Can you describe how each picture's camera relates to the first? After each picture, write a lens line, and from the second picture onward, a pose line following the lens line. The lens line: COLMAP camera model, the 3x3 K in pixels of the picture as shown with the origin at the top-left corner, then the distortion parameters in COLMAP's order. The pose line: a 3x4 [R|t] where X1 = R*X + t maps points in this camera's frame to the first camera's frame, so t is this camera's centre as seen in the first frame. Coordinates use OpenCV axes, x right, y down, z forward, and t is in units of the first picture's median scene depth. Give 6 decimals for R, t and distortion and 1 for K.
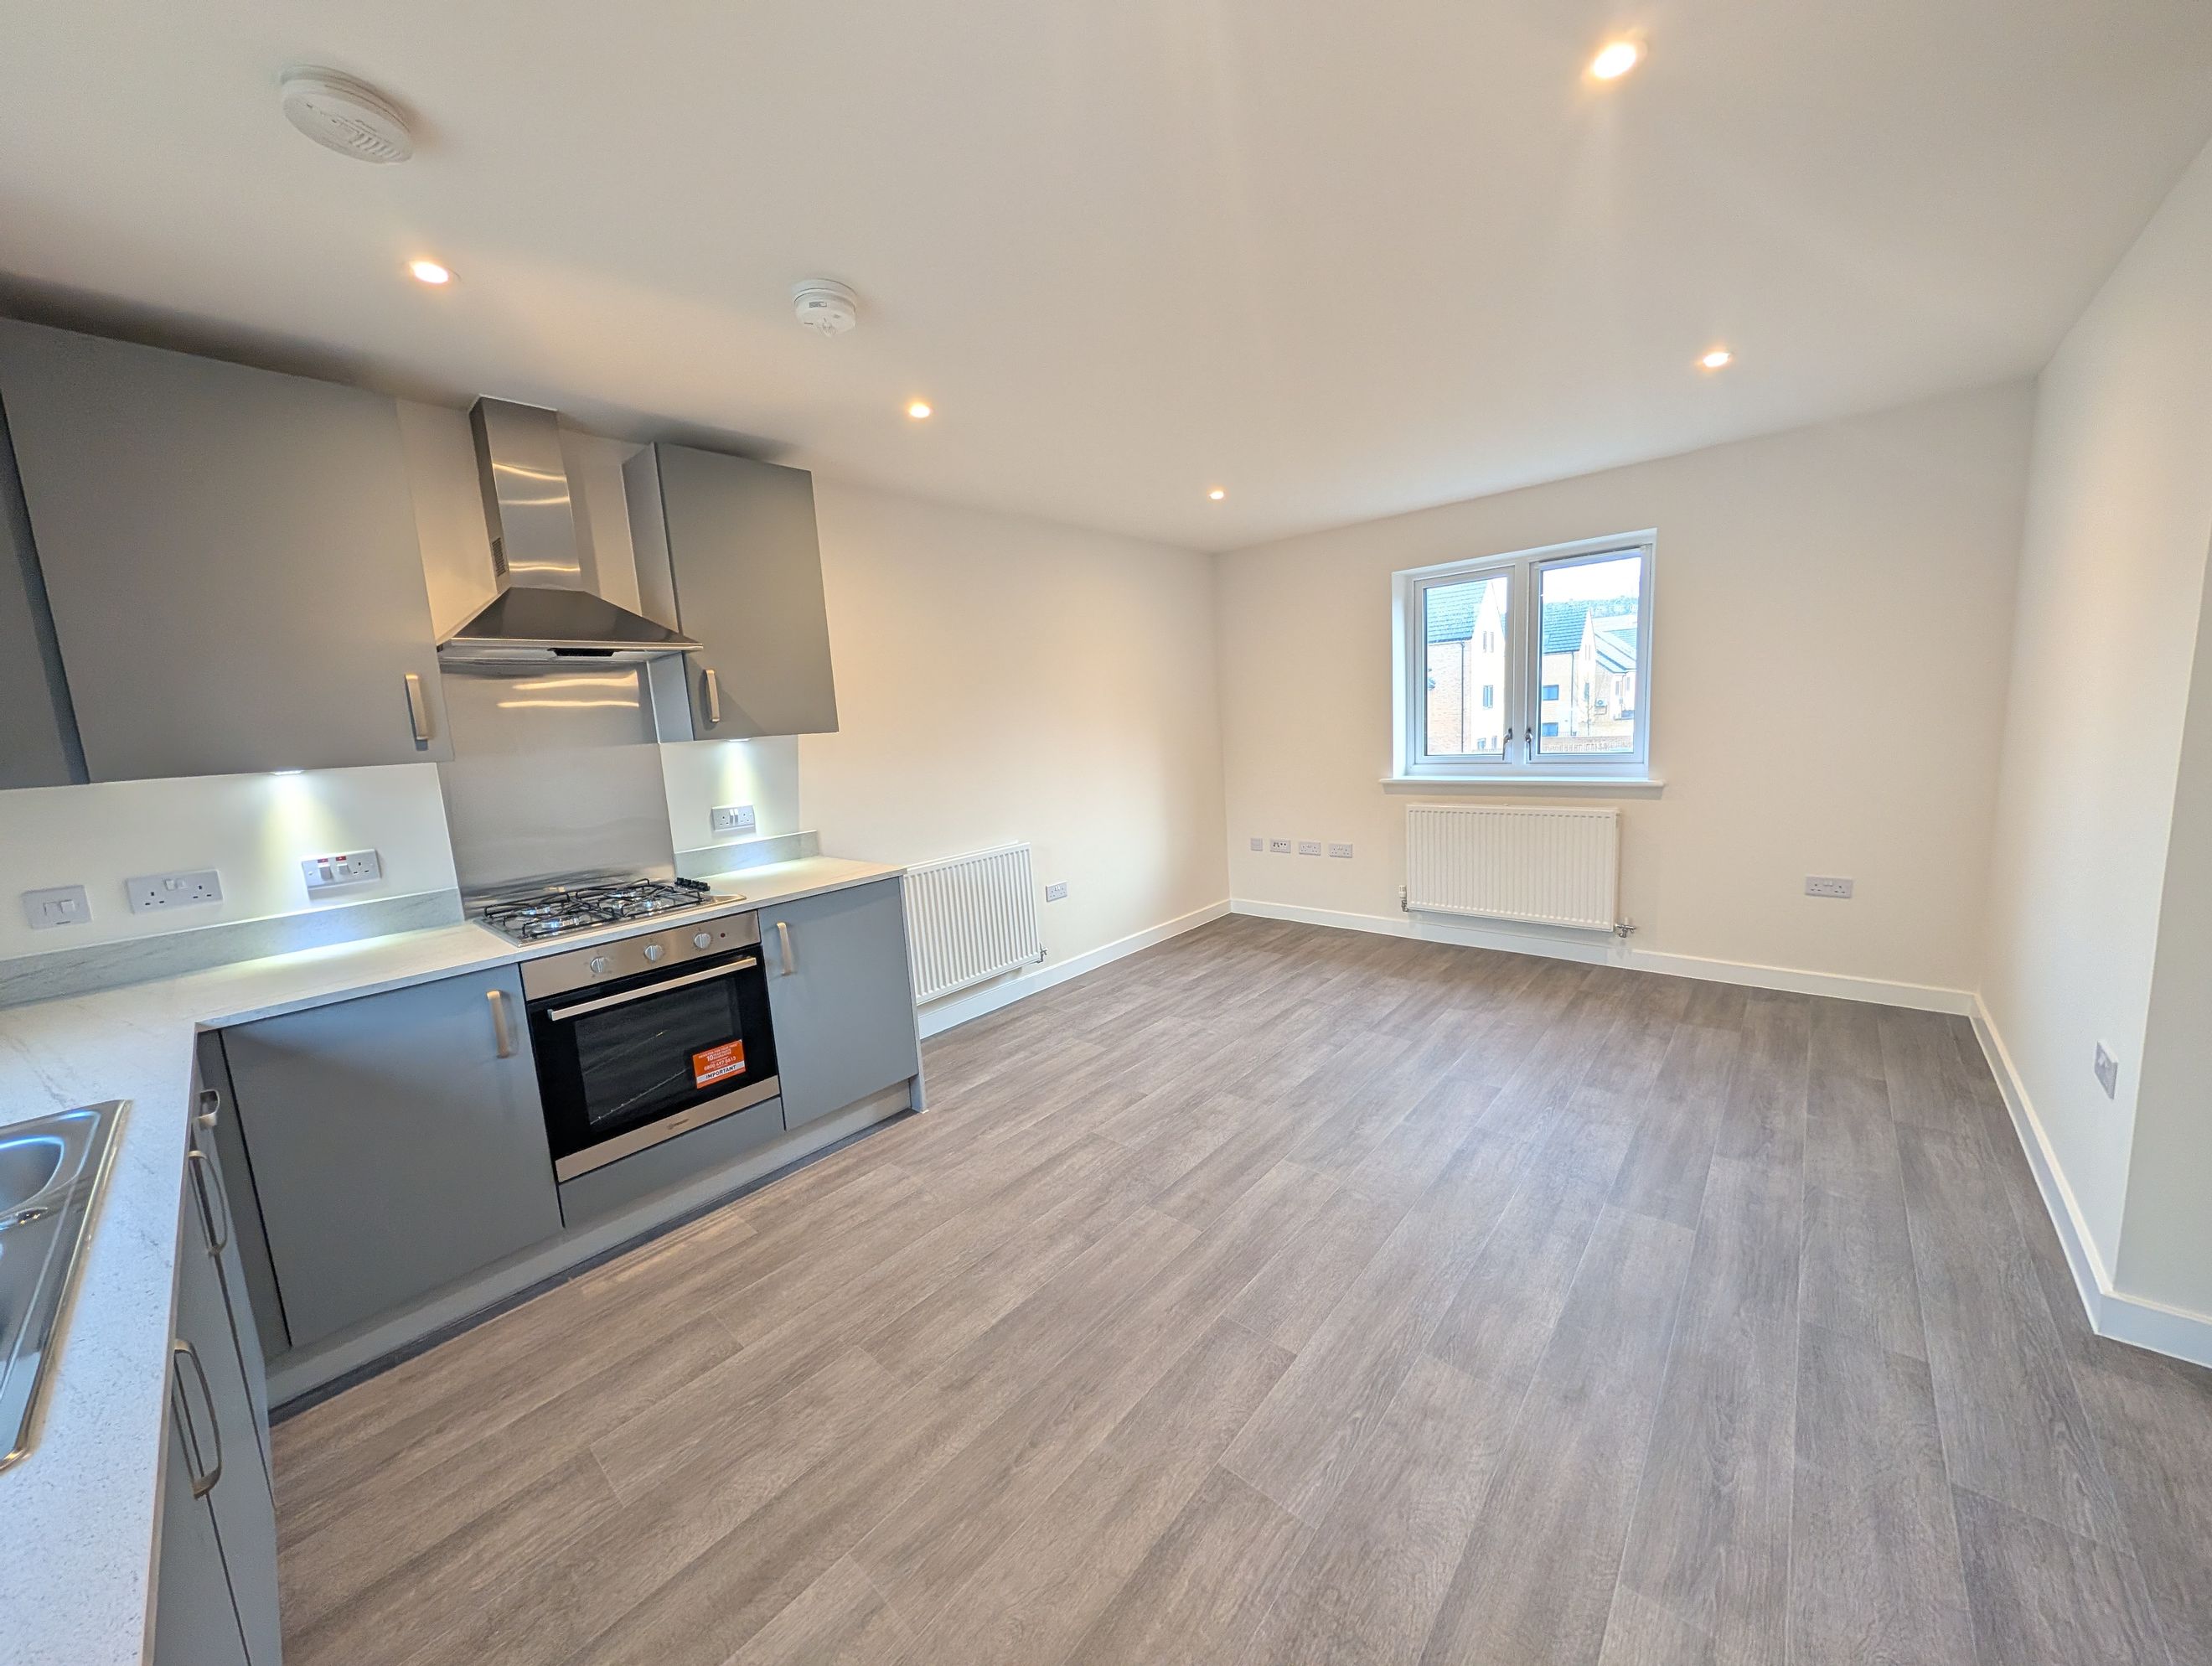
lens RADIAL K [[800.8, 0, 1100.2], [0, 800.8, 830.7], [0, 0, 1]] dist [0.000017, 0.000544]
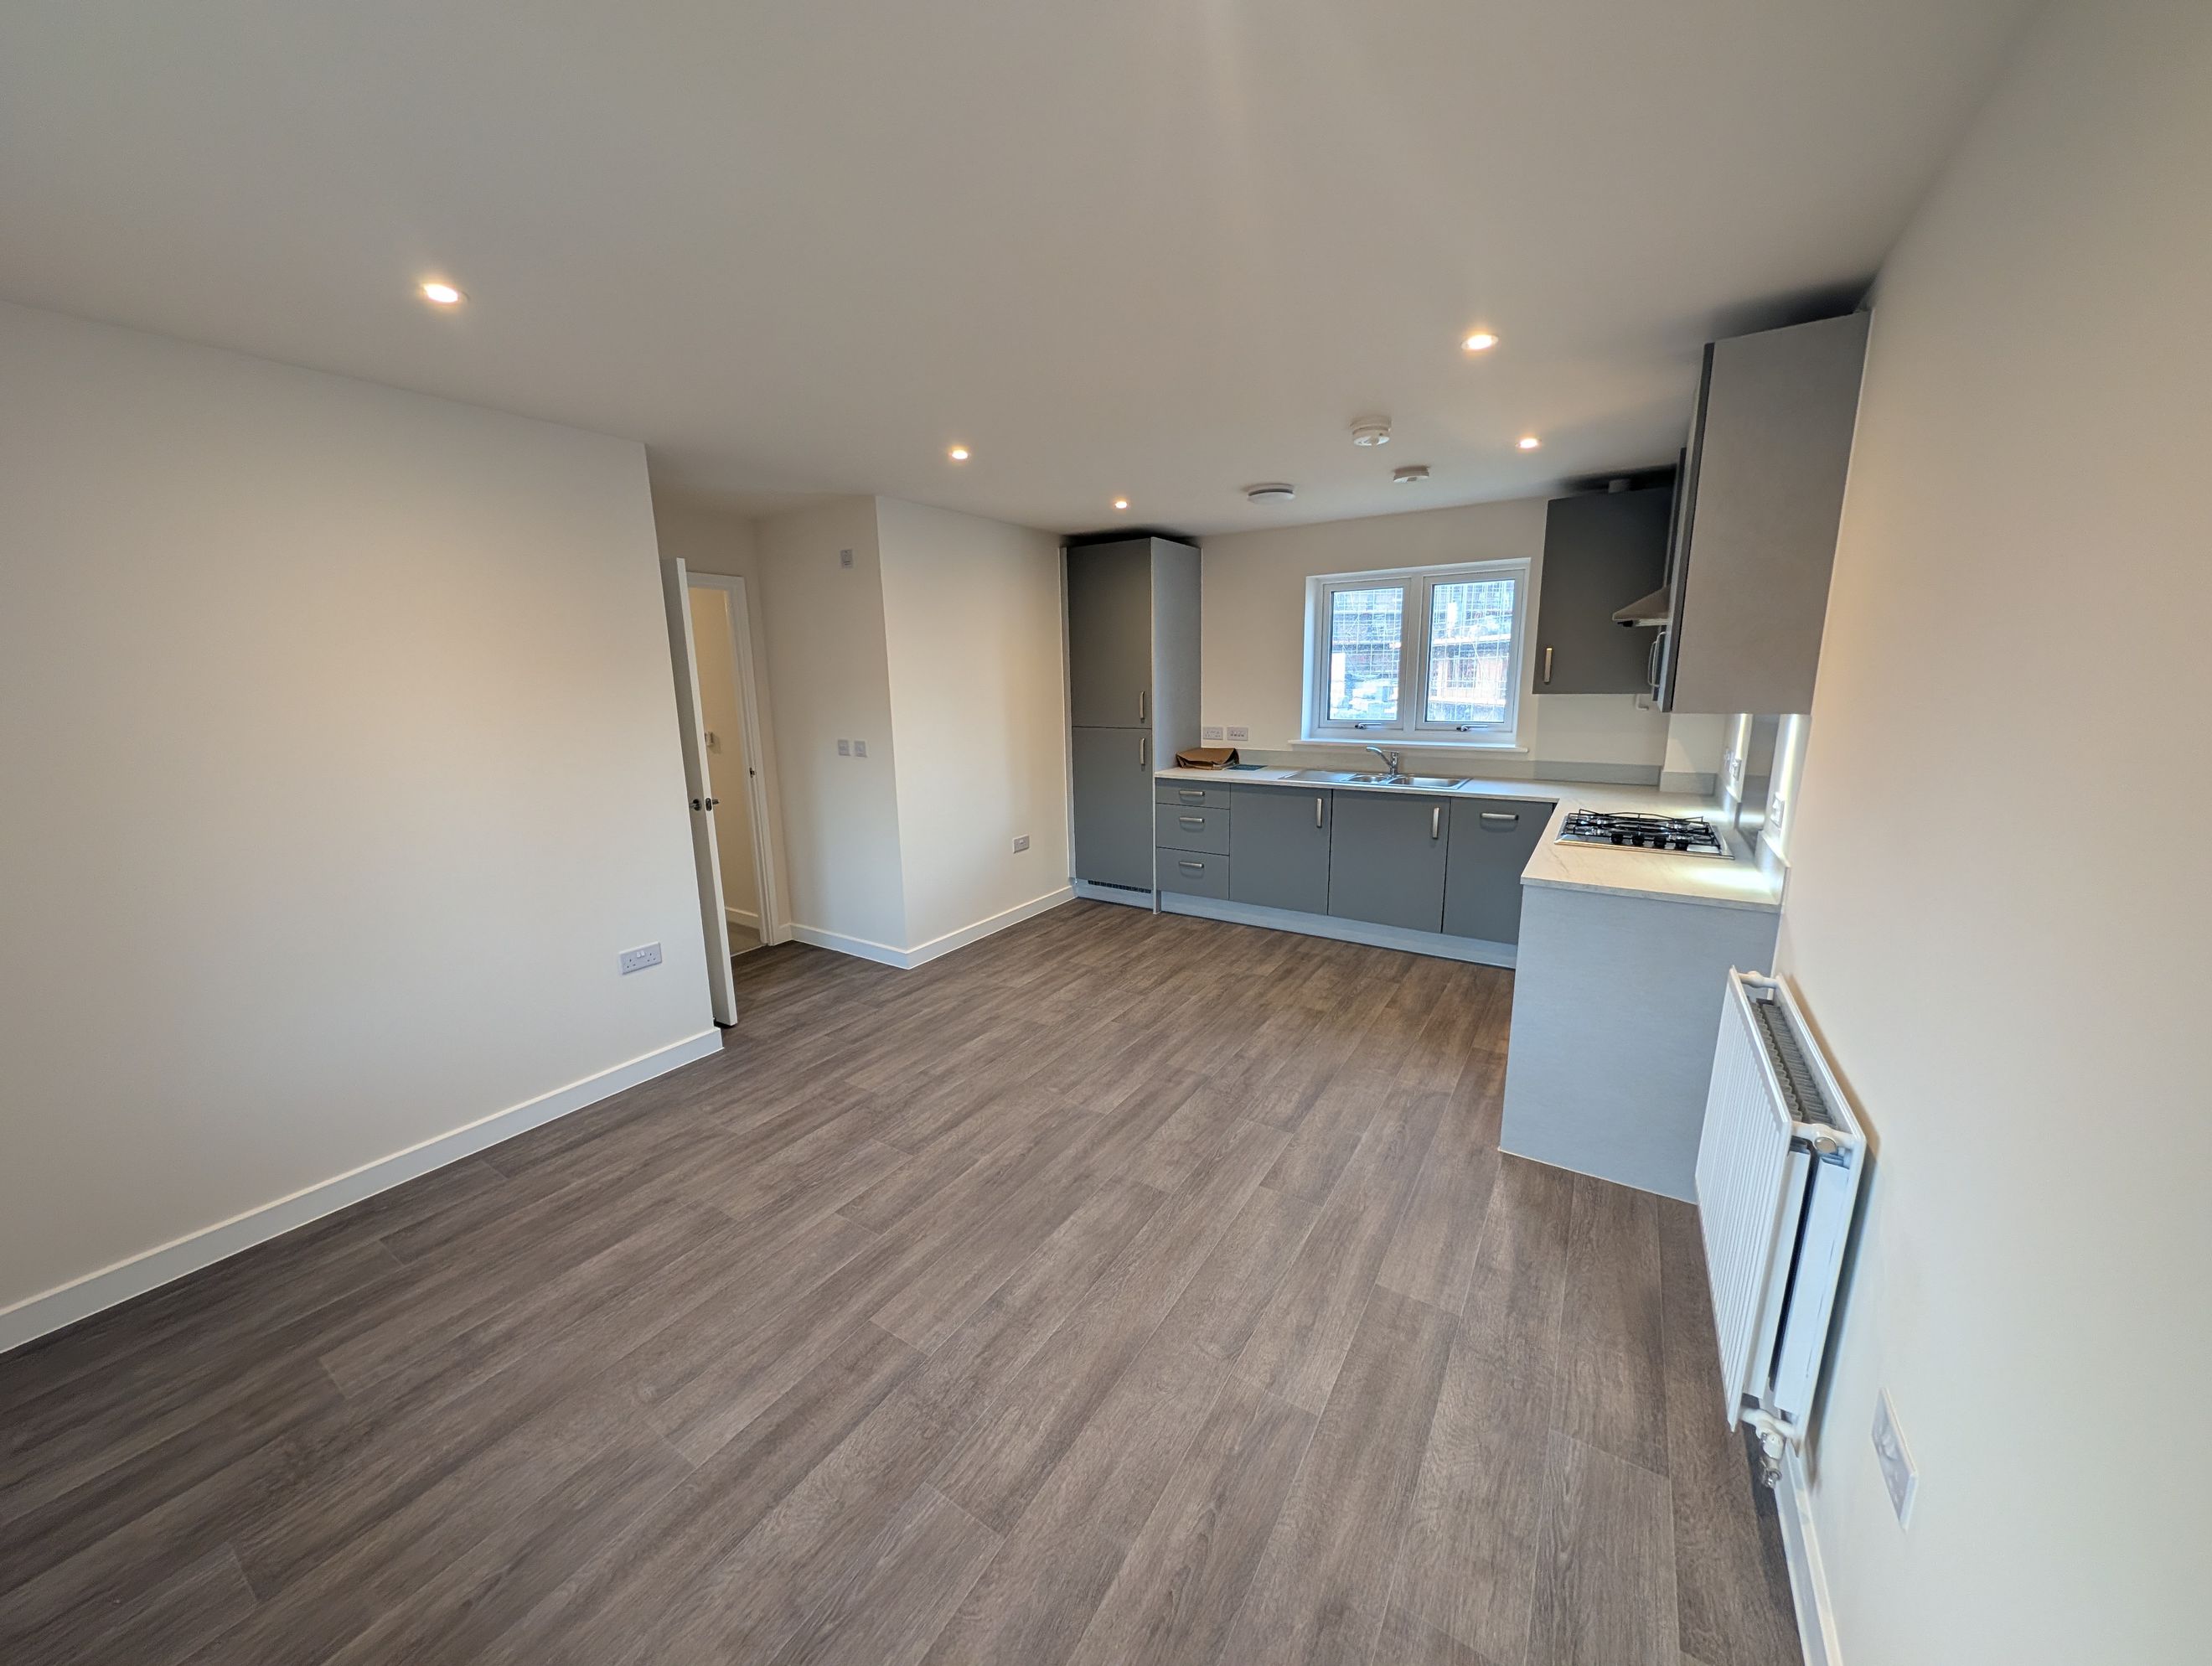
lens RADIAL K [[800.8, 0, 1103.3], [0, 800.8, 834.1], [0, 0, 1]] dist [0.000017, 0.000544]
pose [[-0.984614, 0.108317, -0.137122, 0.393930], [0.055237, 0.937399, 0.343848, -0.401694], [0.165783, 0.330983, -0.928960, 2.190691]]
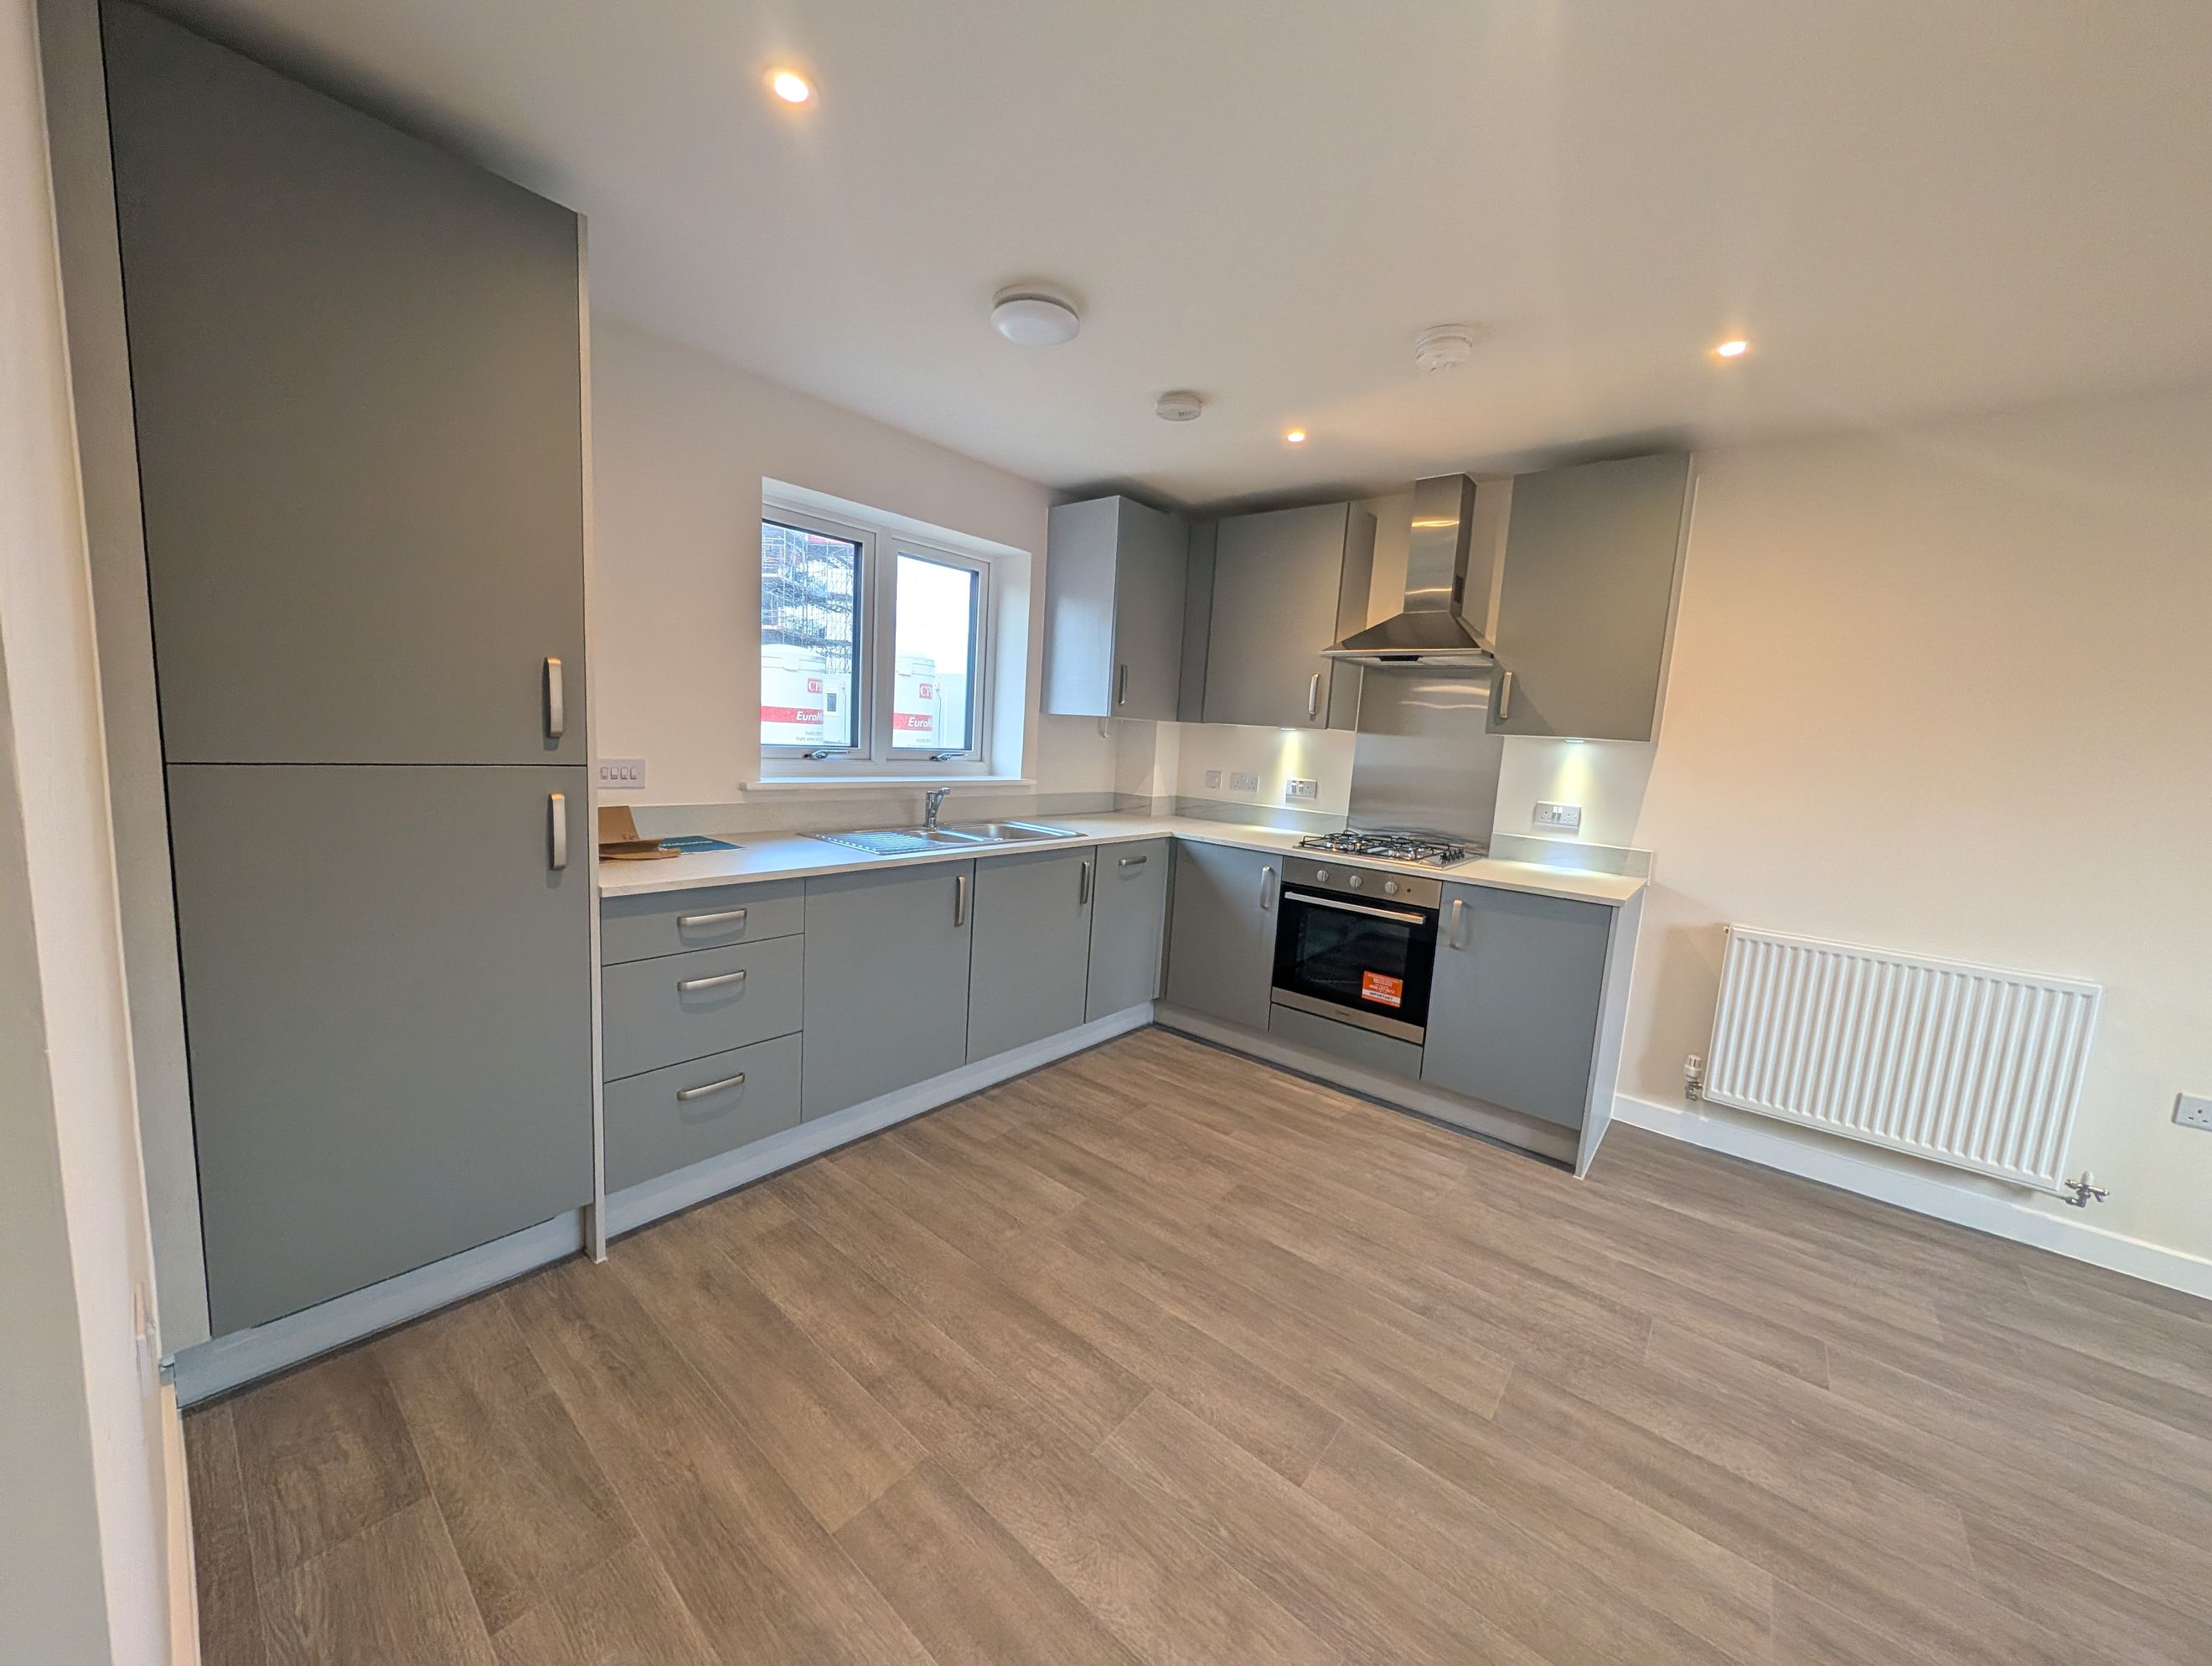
lens RADIAL K [[800.8, 0, 1105.6], [0, 800.8, 831.2], [0, 0, 1]] dist [0.000017, 0.000544]
pose [[0.031801, 0.188035, -0.981647, 0.737212], [-0.203560, 0.962778, 0.177826, -0.083352], [0.978546, 0.194169, 0.068893, 0.490065]]
